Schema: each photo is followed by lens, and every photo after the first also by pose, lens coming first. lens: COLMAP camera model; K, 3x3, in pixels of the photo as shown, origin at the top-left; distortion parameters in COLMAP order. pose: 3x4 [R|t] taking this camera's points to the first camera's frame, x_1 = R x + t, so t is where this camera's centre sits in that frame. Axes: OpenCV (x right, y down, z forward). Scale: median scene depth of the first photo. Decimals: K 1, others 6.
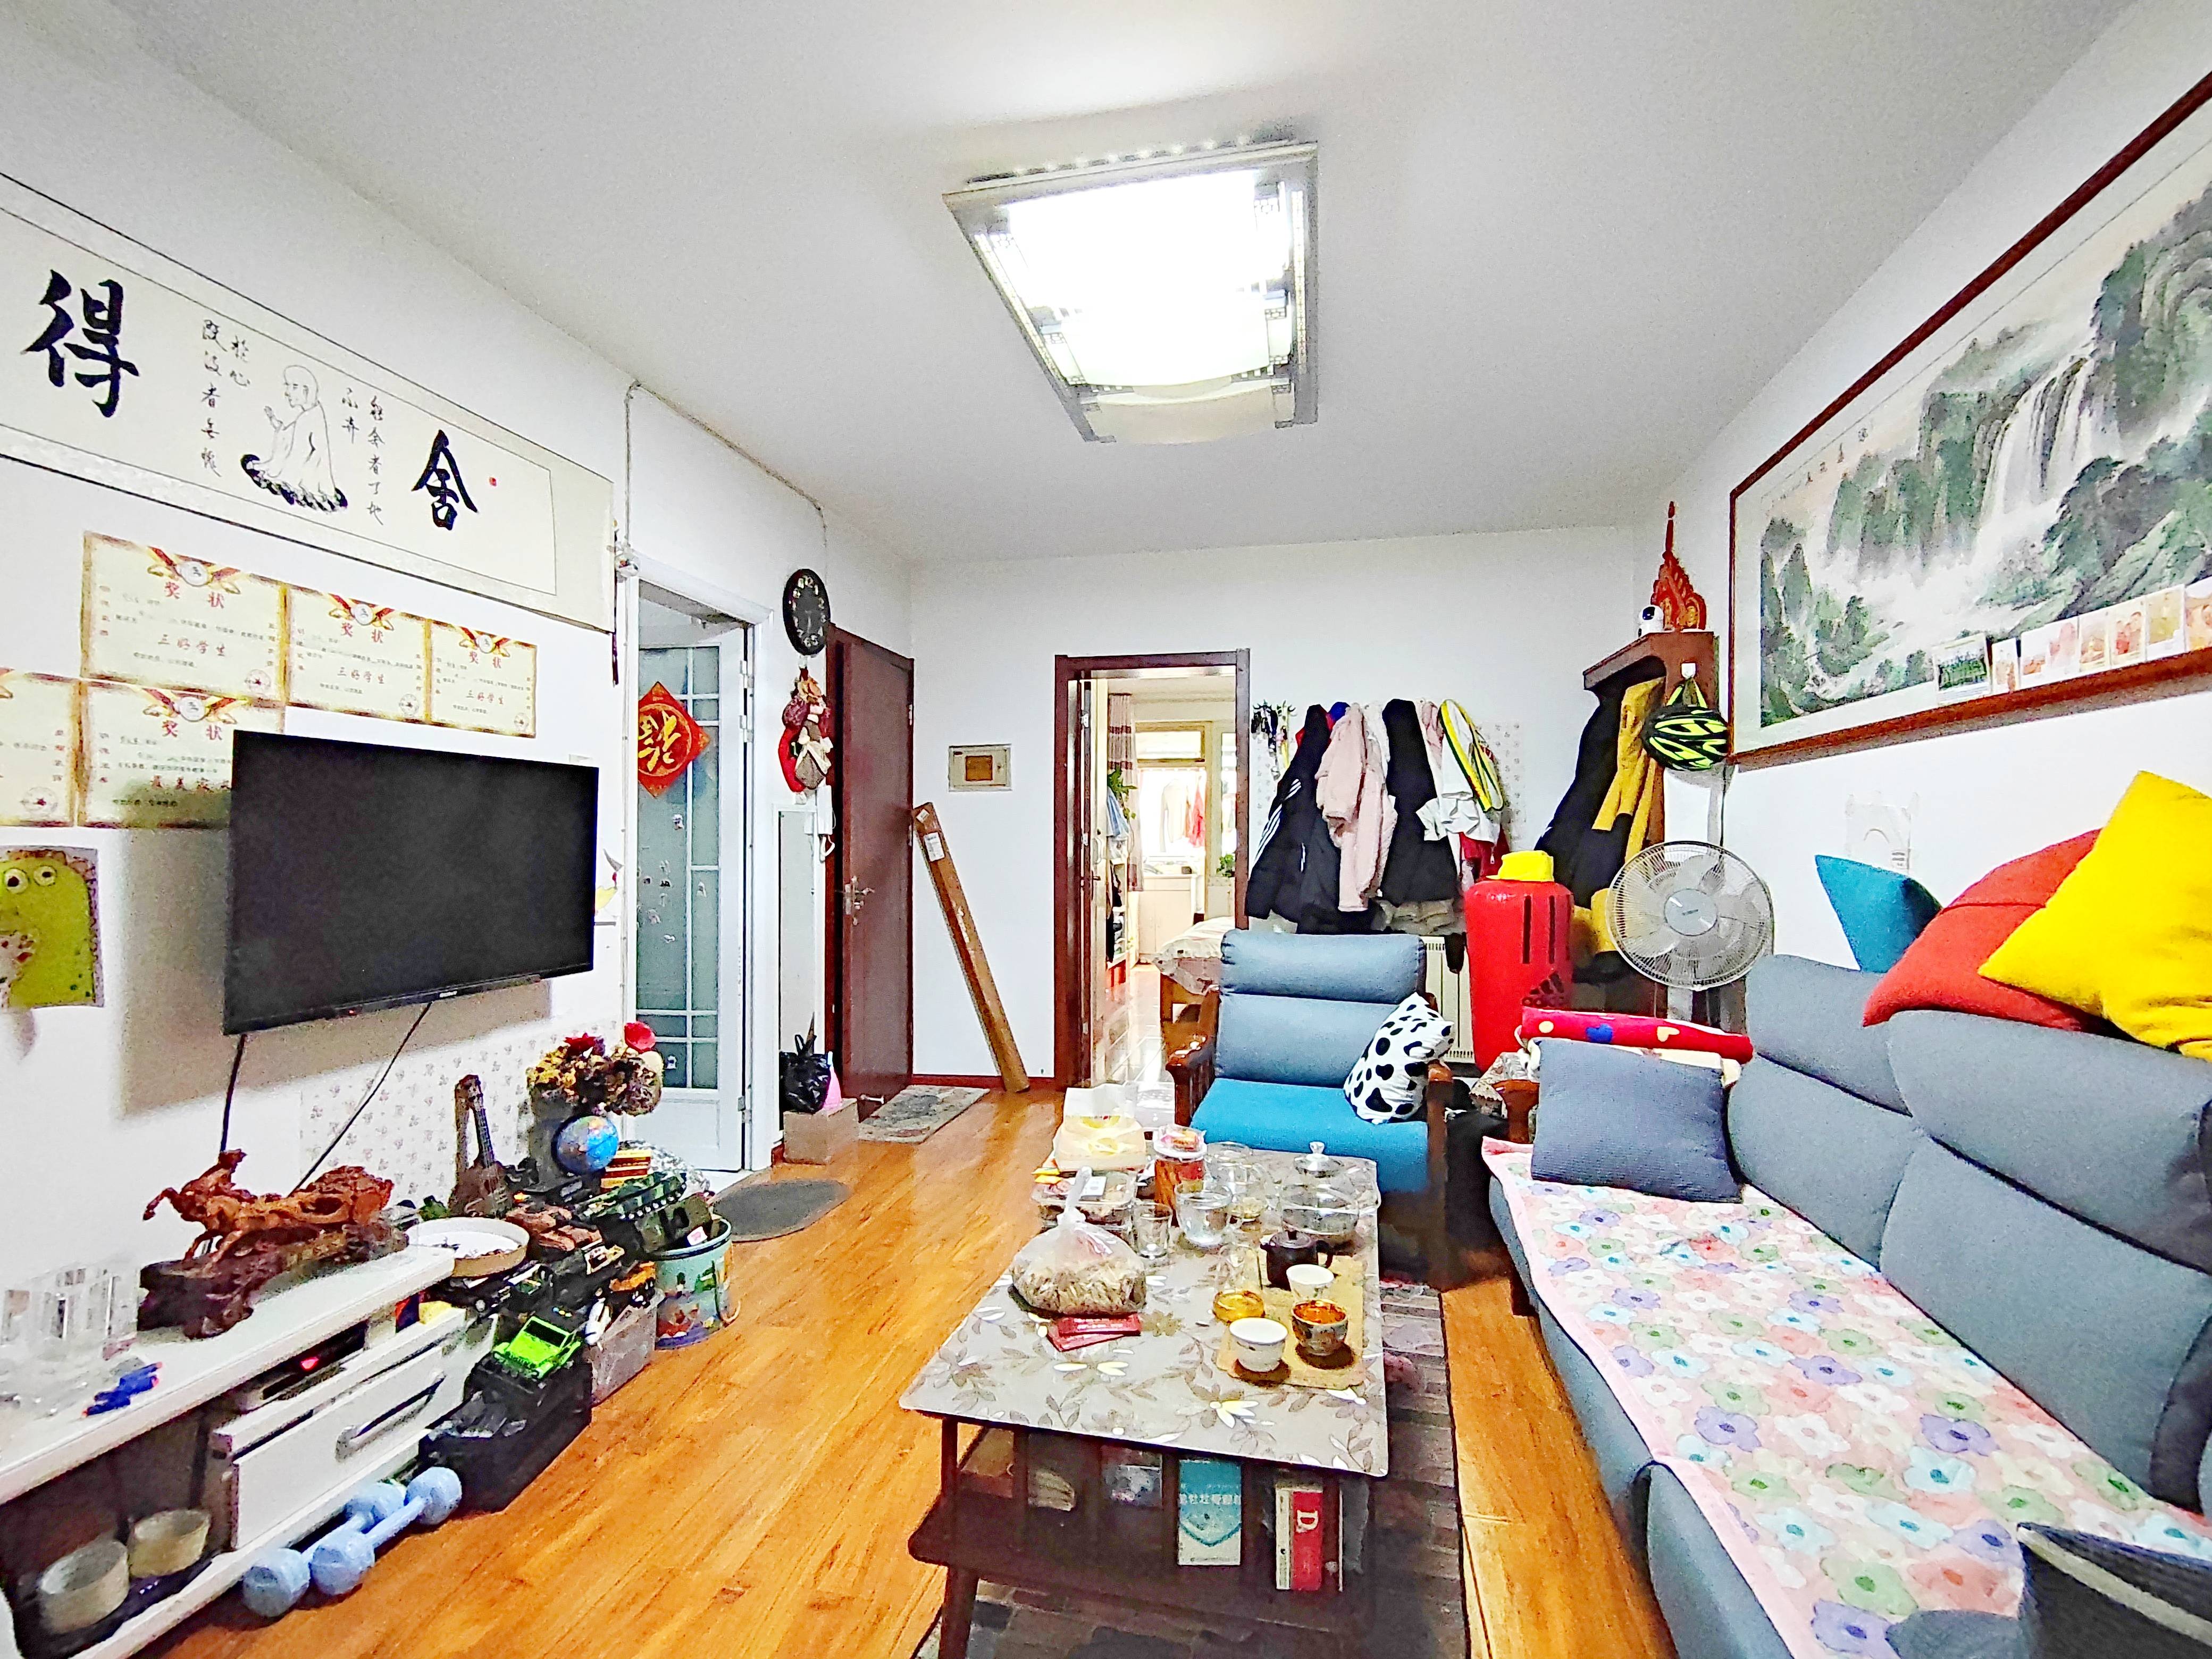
lens RADIAL K [[993.7, 0, 1106.0], [0, 993.7, 829.5], [0, 0, 1]] dist [0.002125, 0.000134]
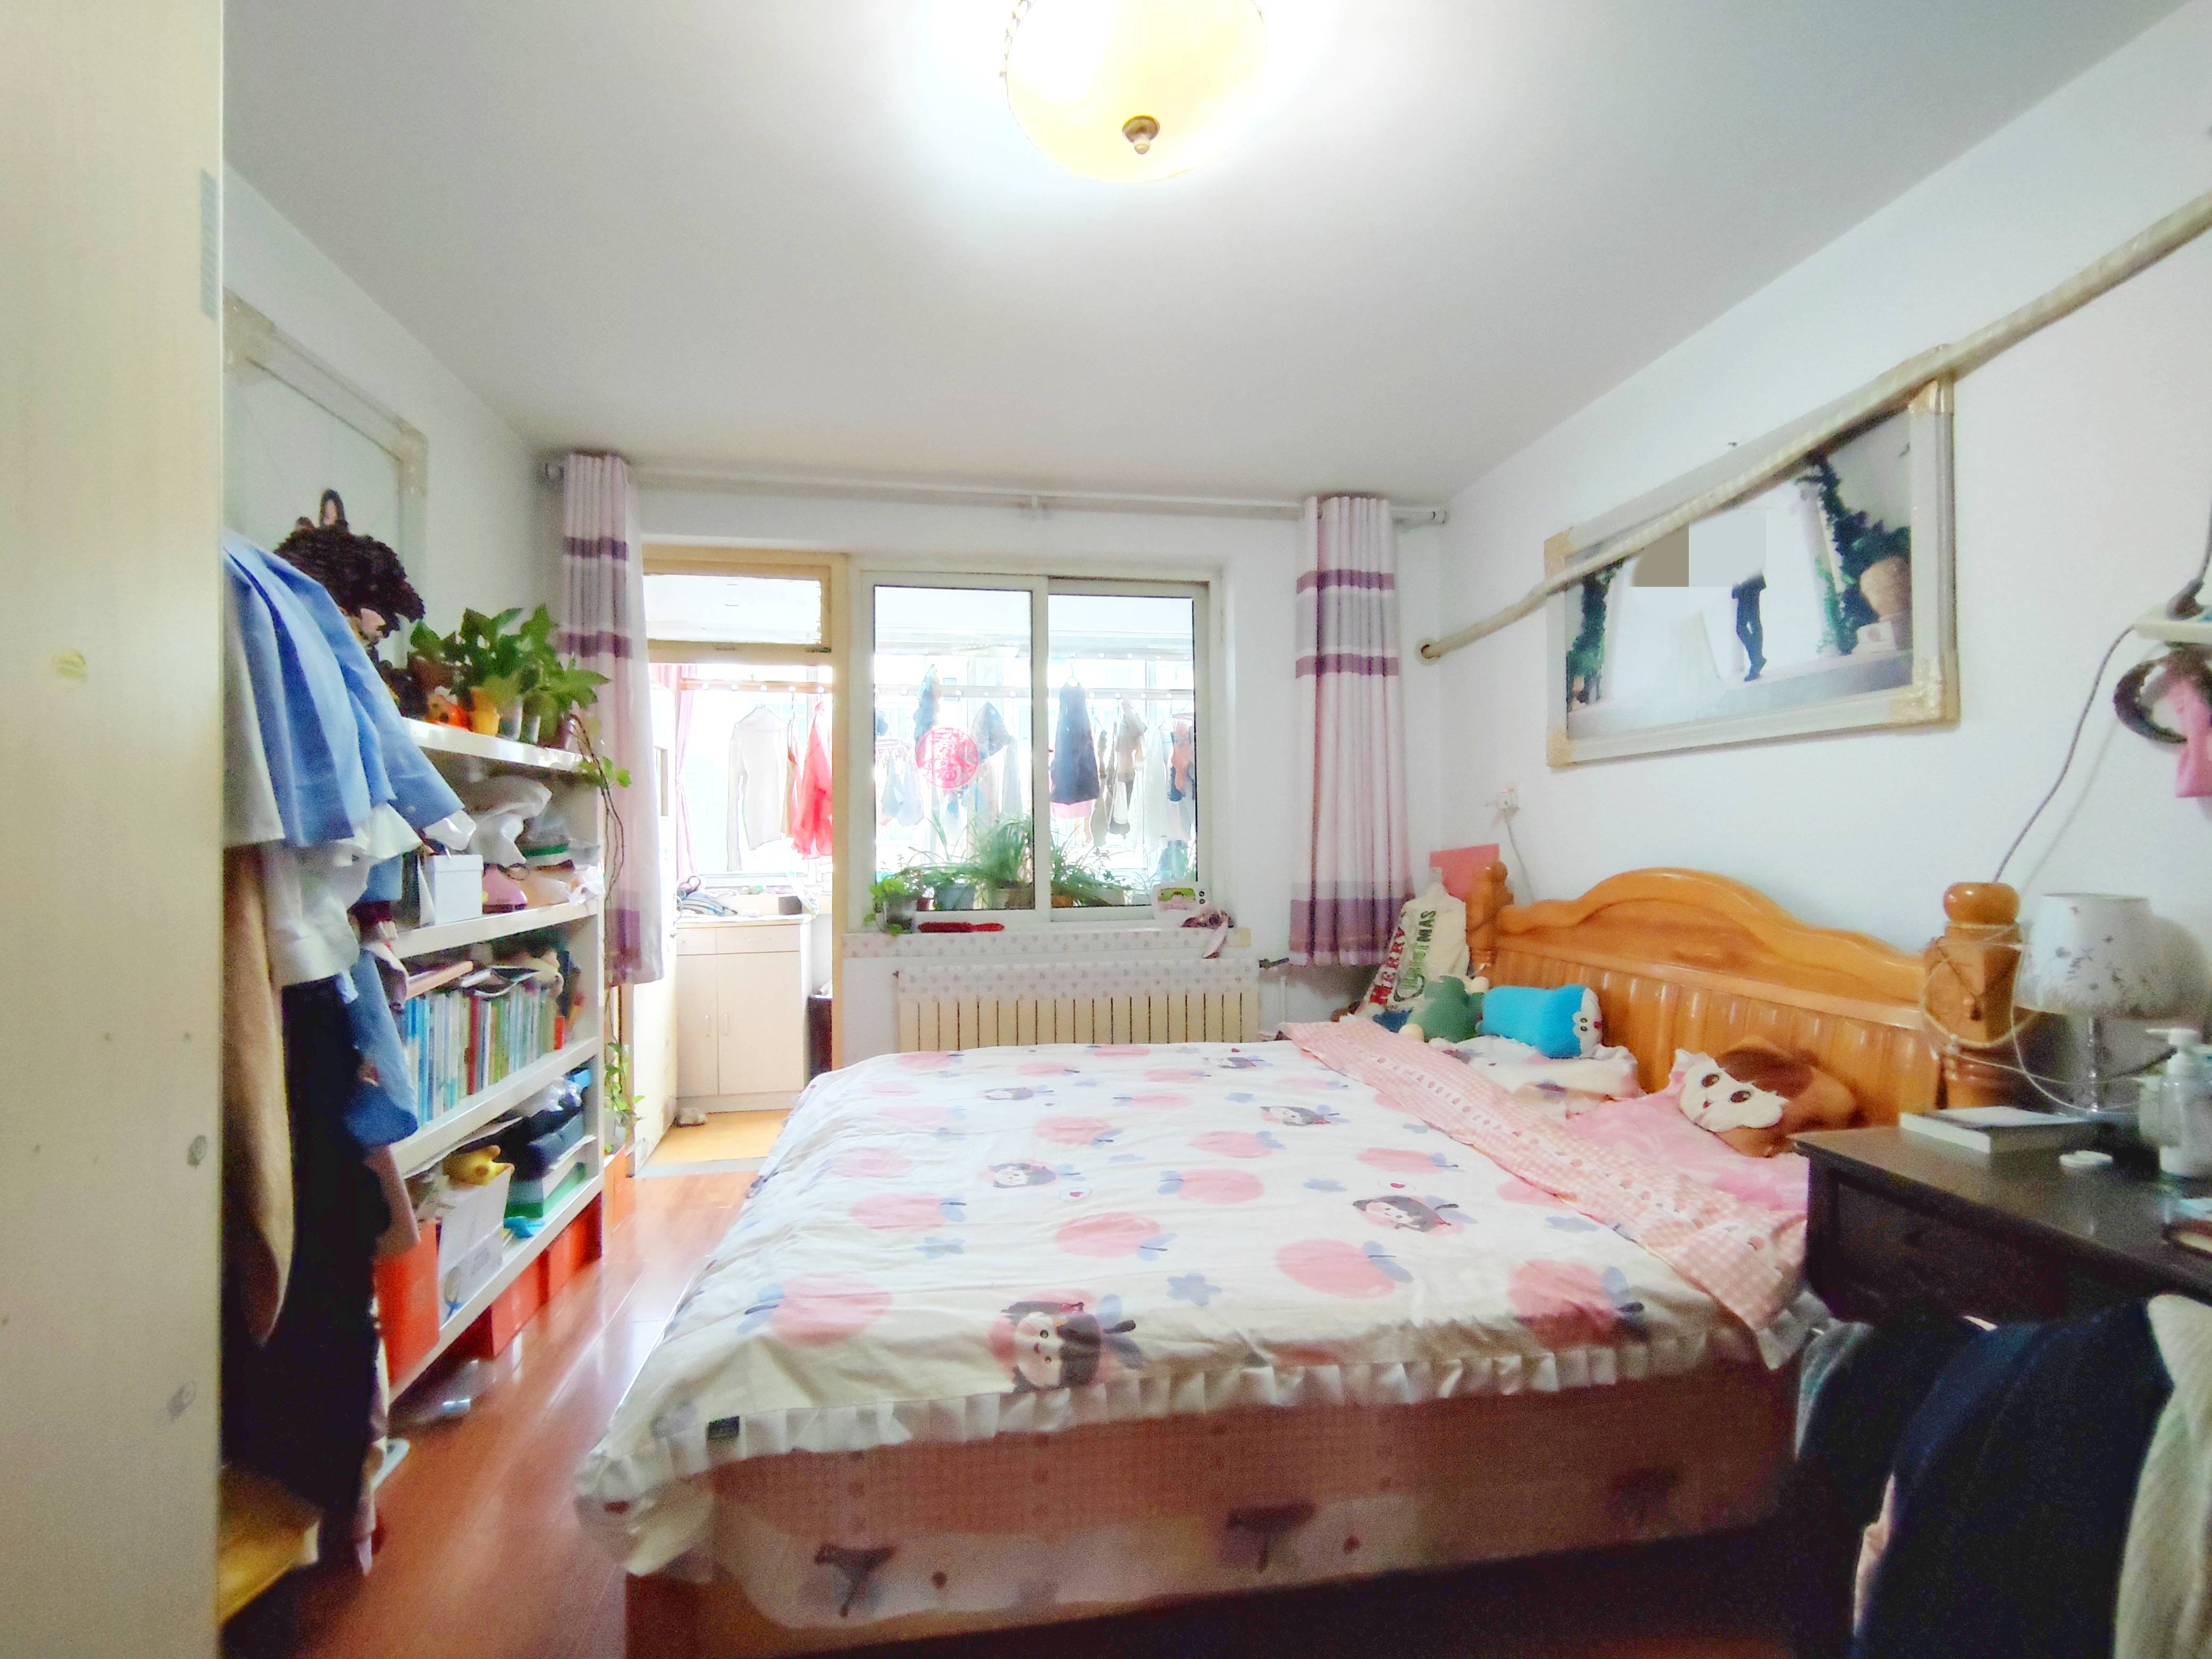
lens RADIAL K [[993.7, 0, 1106.0], [0, 993.7, 829.5], [0, 0, 1]] dist [0.002125, 0.000134]
pose [[0.928753, -0.010705, 0.370545, 0.116577], [0.009735, 0.999943, 0.004488, 0.010259], [-0.370572, -0.000561, 0.928804, 1.291921]]
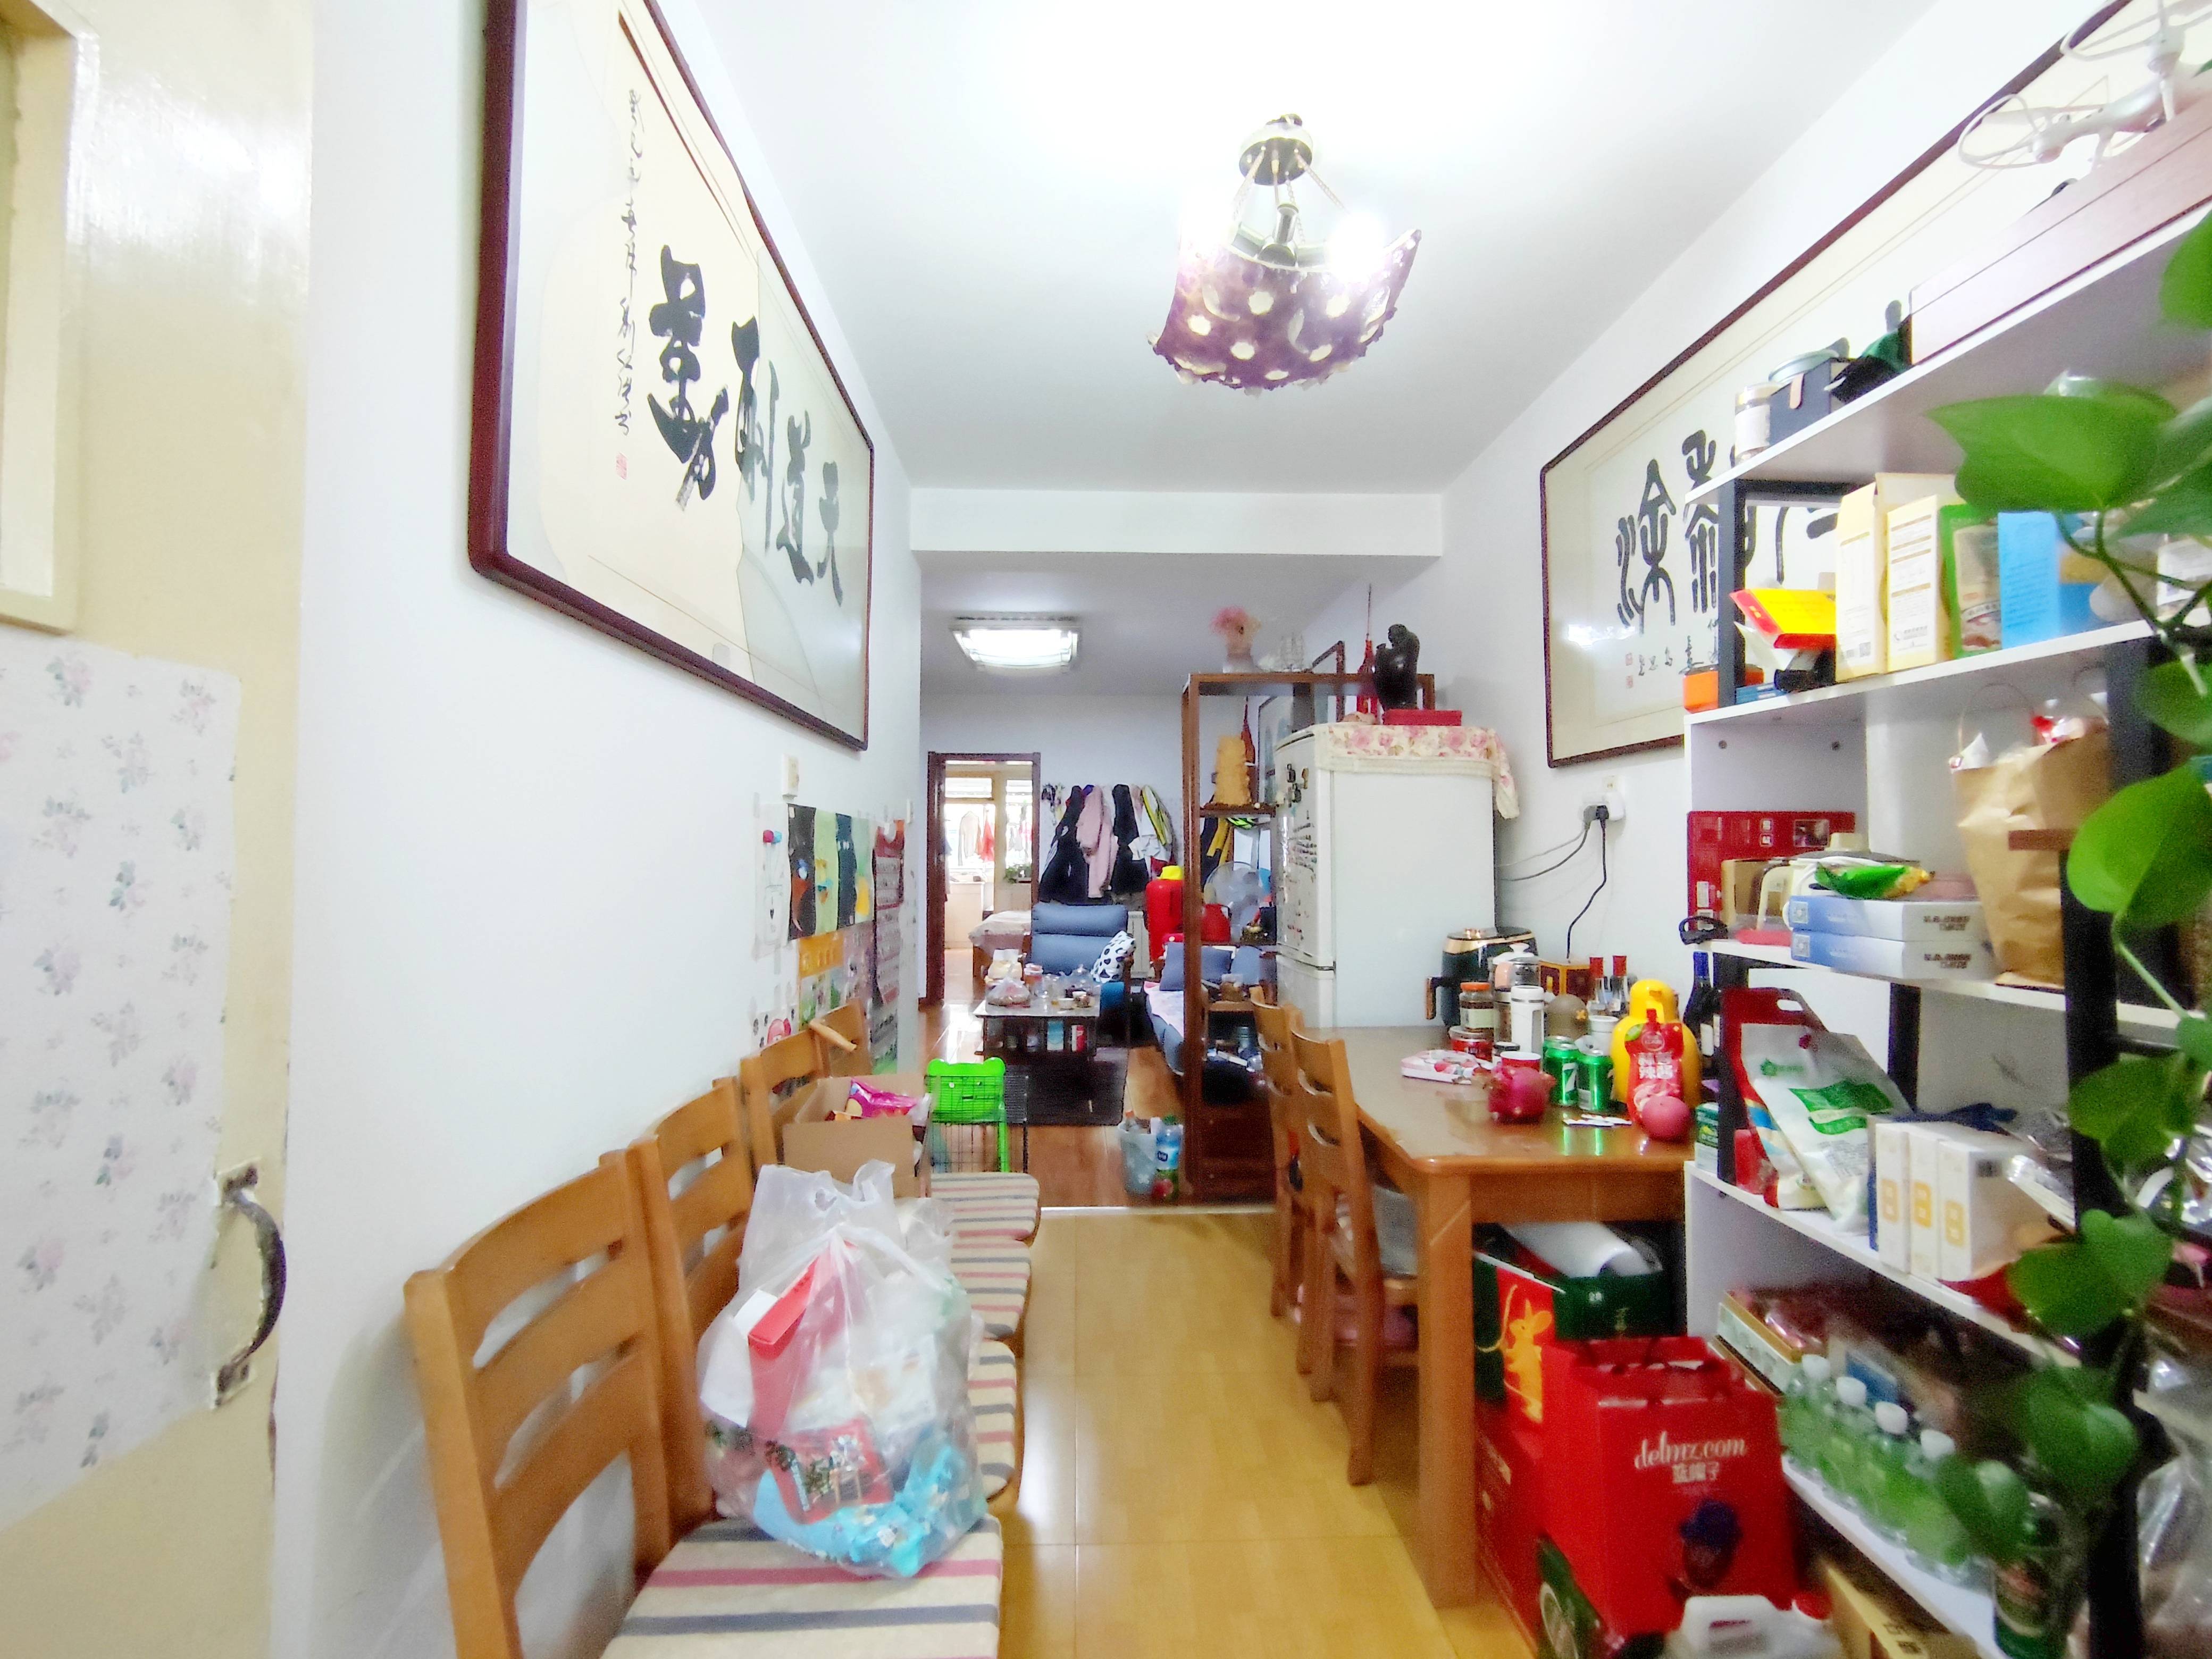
lens RADIAL K [[993.7, 0, 1106.0], [0, 993.7, 829.5], [0, 0, 1]] dist [0.002125, 0.000134]
pose [[0.969549, 0.006720, 0.244806, -0.194801], [-0.003787, 0.999915, -0.012449, -0.023697], [-0.244869, 0.011143, 0.969492, -0.834157]]
